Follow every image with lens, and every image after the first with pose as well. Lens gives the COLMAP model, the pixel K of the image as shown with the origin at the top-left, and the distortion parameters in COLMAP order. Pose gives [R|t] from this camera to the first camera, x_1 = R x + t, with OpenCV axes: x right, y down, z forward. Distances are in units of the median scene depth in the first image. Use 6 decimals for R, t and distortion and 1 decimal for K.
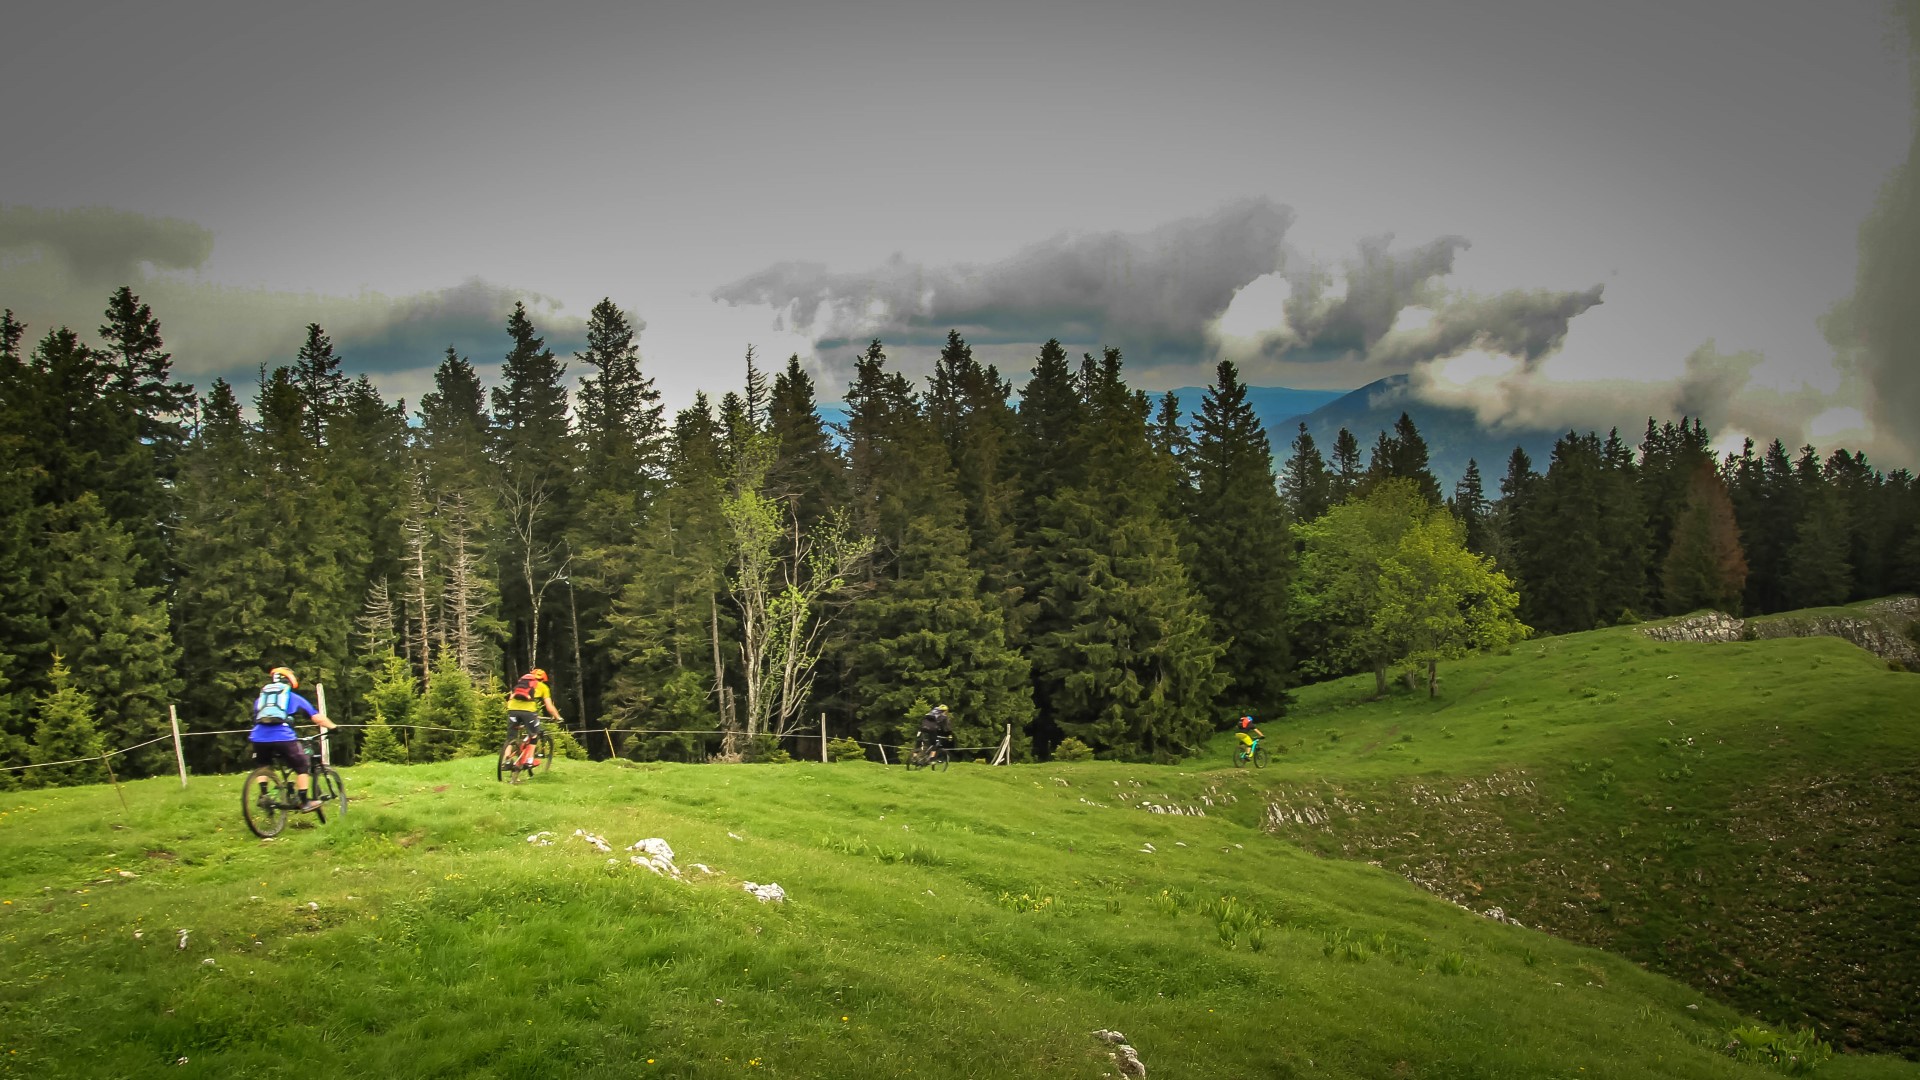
lens RADIAL K [[1704.4, 0, 961.5], [0, 1704.4, 541.8], [0, 0, 1]] dist [-0.078497, -0.001736]
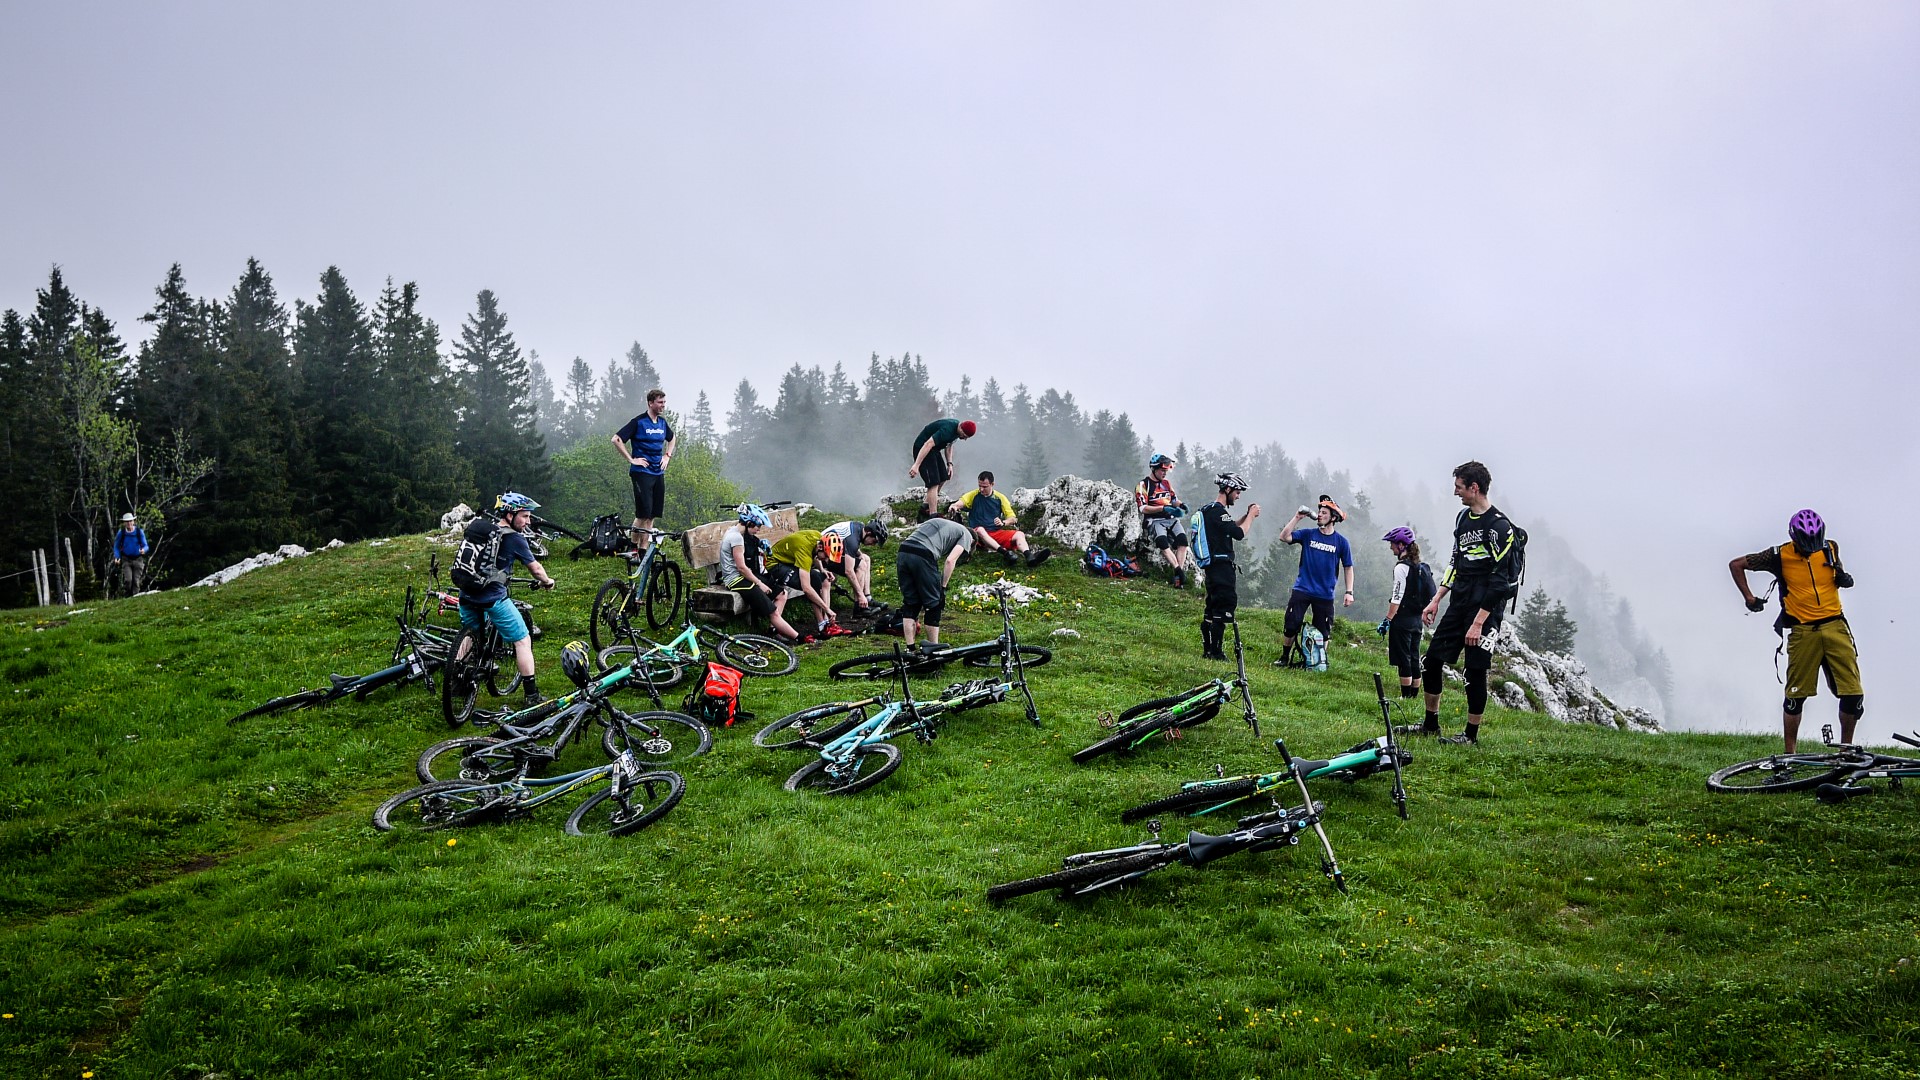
lens RADIAL K [[2257.8, 0, 960.1], [0, 2257.8, 538.6], [0, 0, 1]] dist [-0.108815, 0.000000]
pose [[0.904031, -0.003641, 0.427451, -0.158769], [-0.005683, 0.999773, 0.020535, 0.011356], [-0.427429, -0.020994, 0.903805, -0.317509]]
